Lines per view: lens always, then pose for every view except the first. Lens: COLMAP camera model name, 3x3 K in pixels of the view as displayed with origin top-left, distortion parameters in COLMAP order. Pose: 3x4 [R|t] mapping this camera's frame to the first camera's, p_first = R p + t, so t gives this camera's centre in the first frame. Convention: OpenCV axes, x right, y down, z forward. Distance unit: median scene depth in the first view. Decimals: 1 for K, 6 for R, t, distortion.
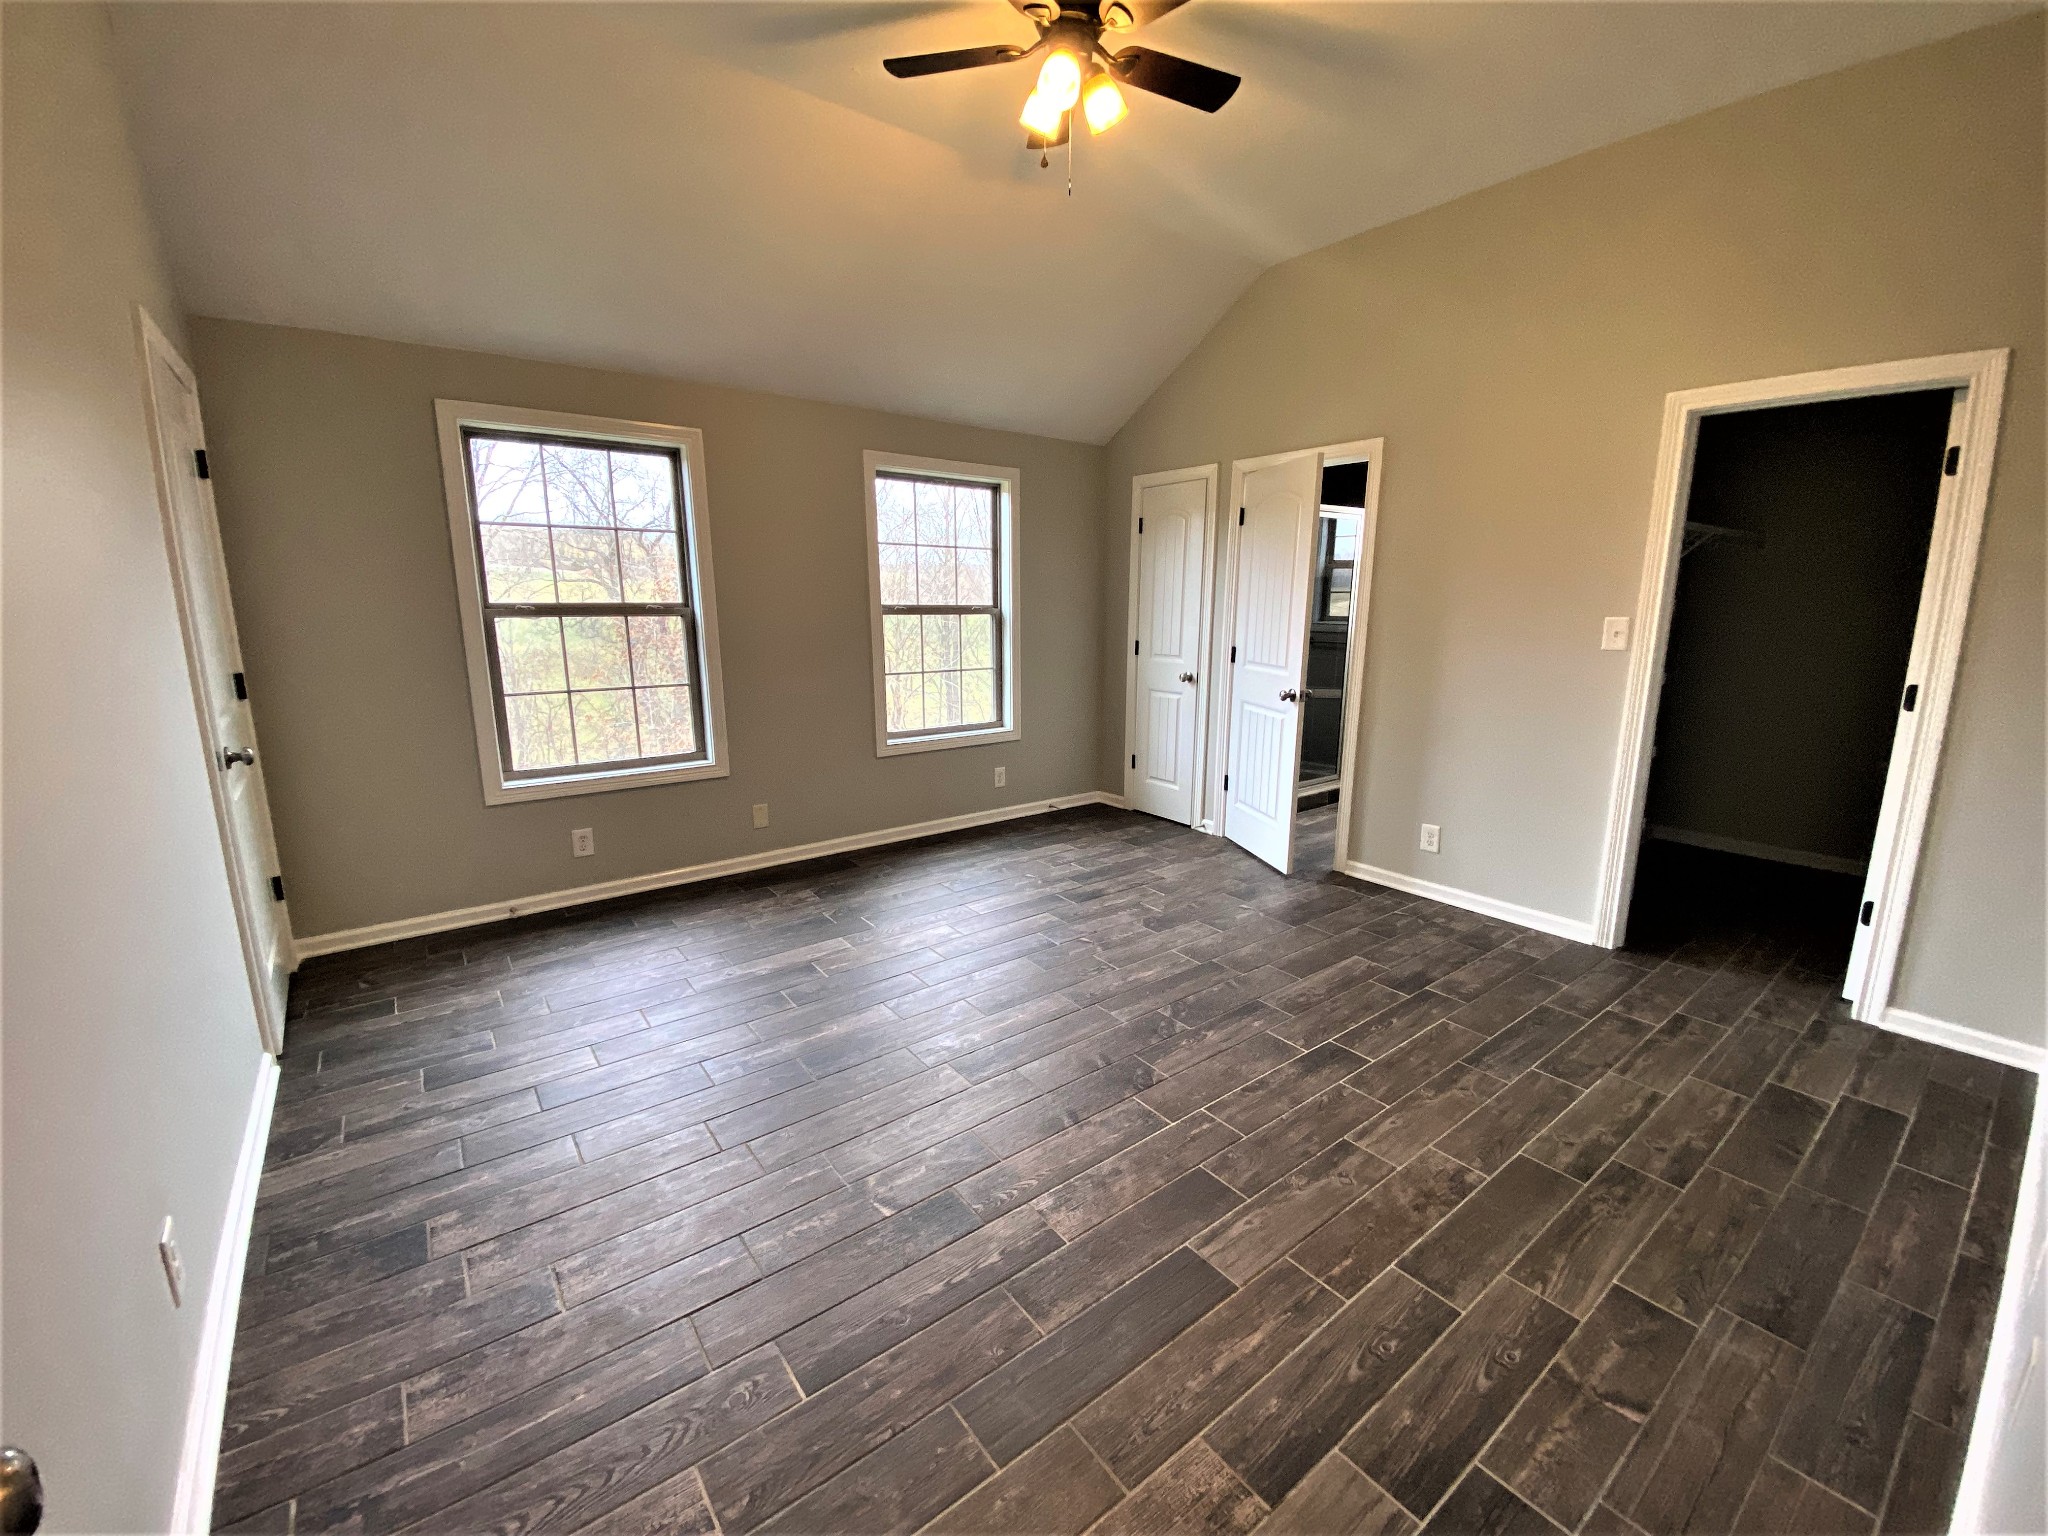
lens RADIAL K [[836.4, 0, 1018.9], [0, 836.4, 761.8], [0, 0, 1]] dist [0.055513, -0.039495]
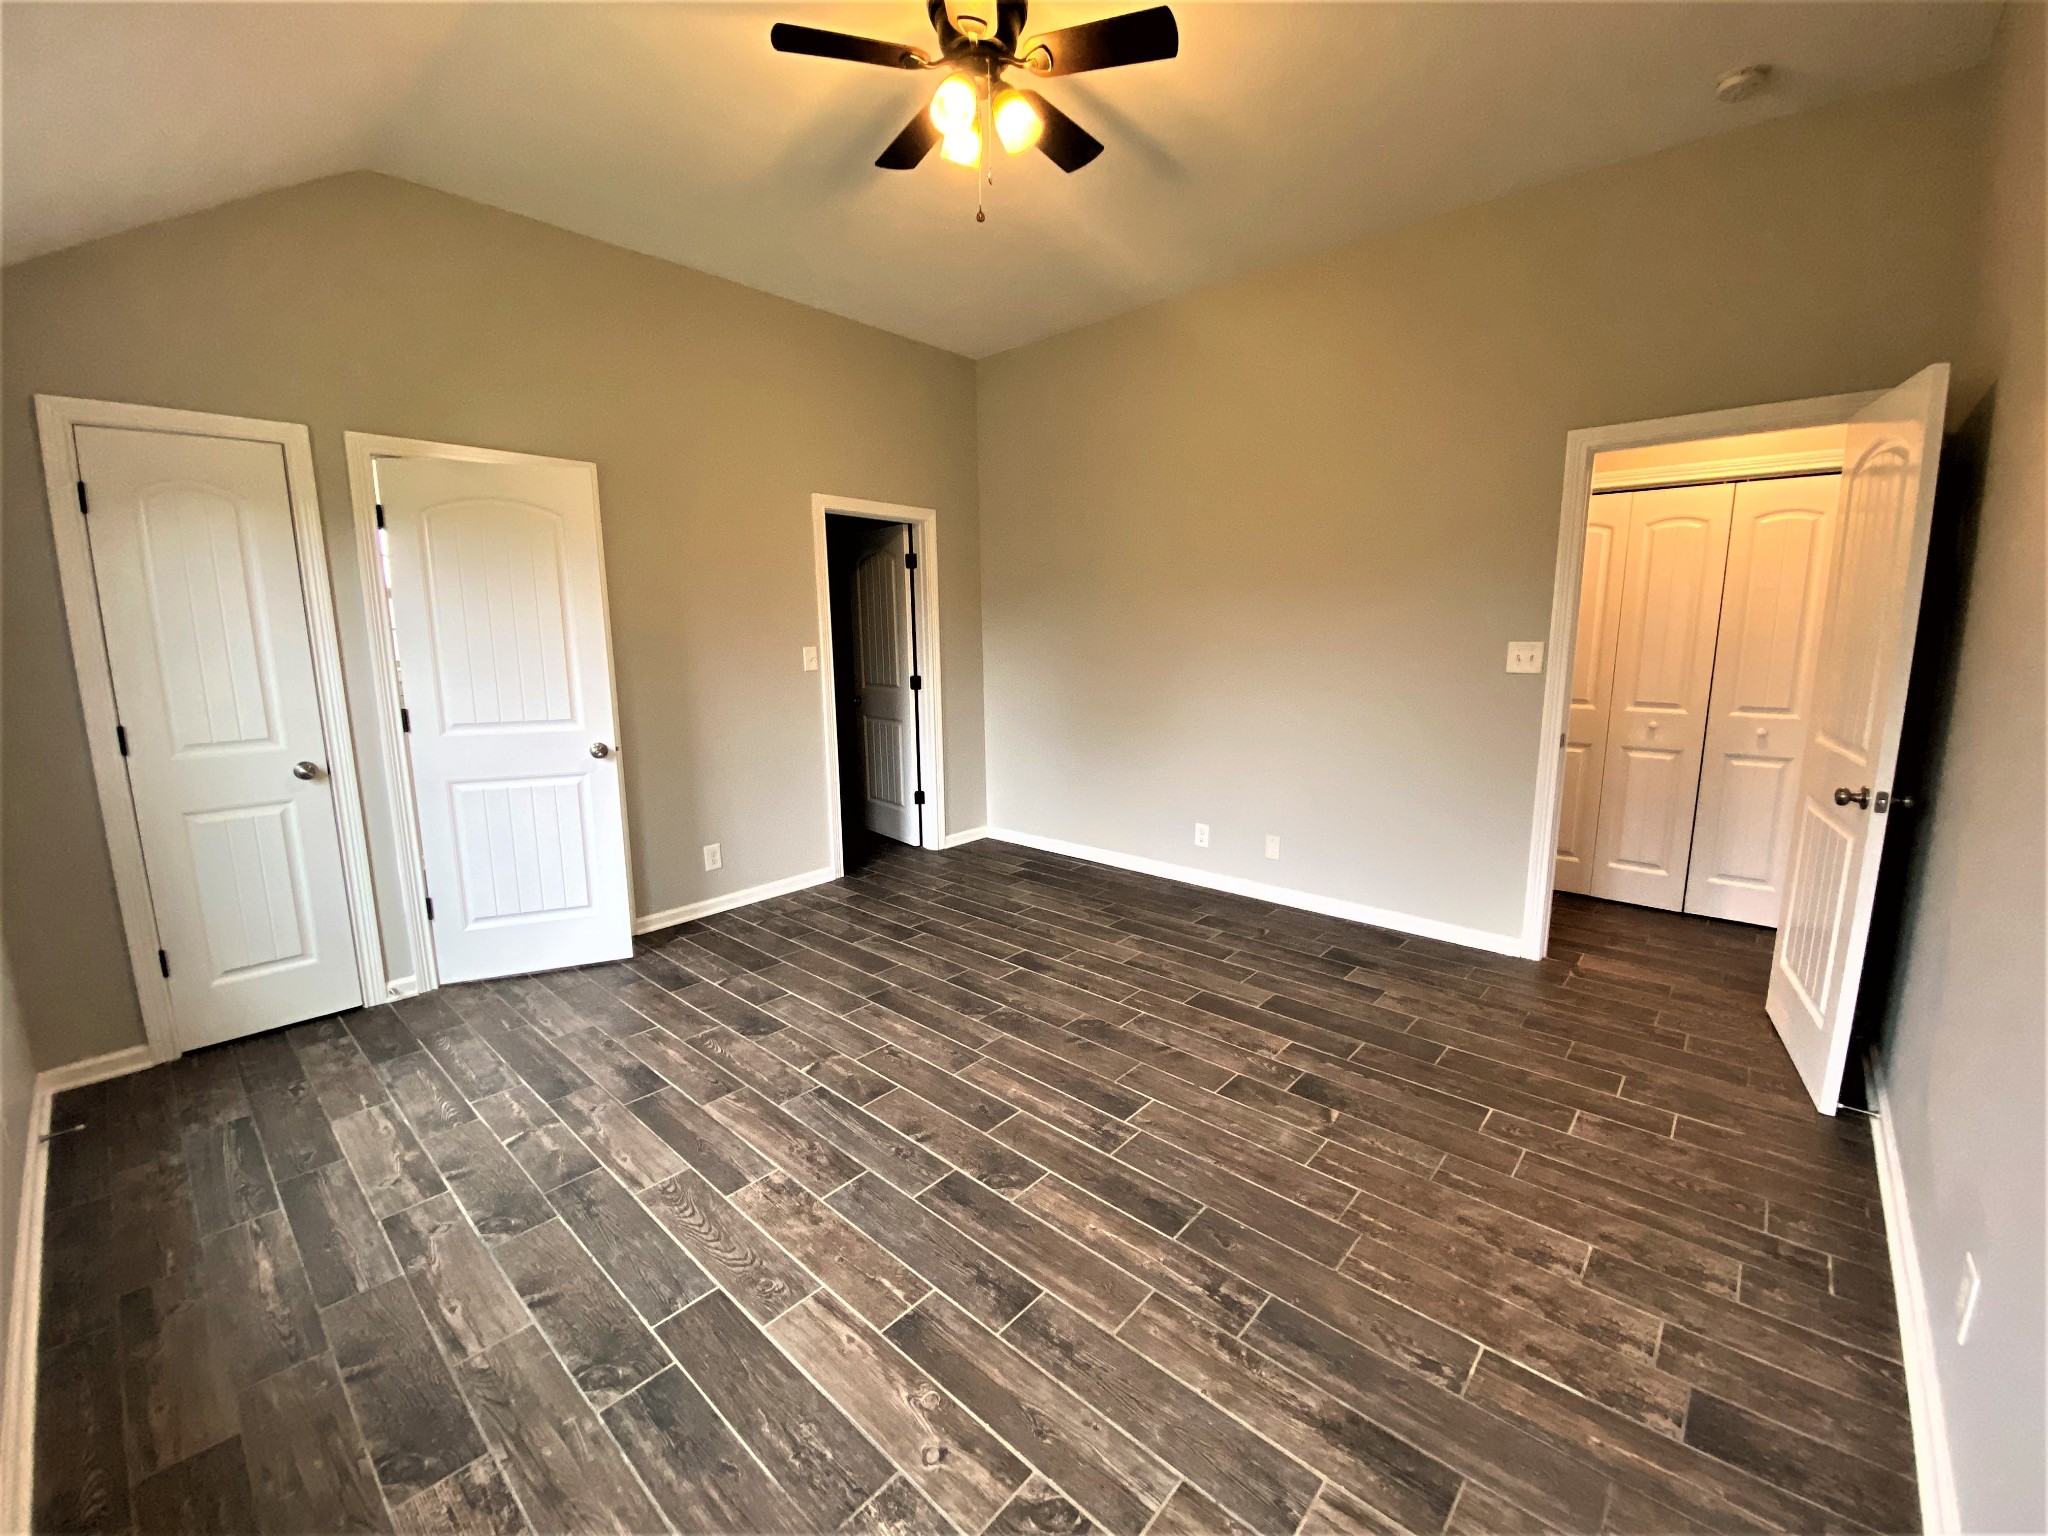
lens RADIAL K [[836.4, 0, 1018.9], [0, 836.4, 761.8], [0, 0, 1]] dist [0.055513, -0.039495]
pose [[-0.198740, -0.152936, 0.968046, -0.642550], [0.200725, 0.960459, 0.192946, -0.163752], [-0.959277, 0.232657, -0.160184, 0.820959]]
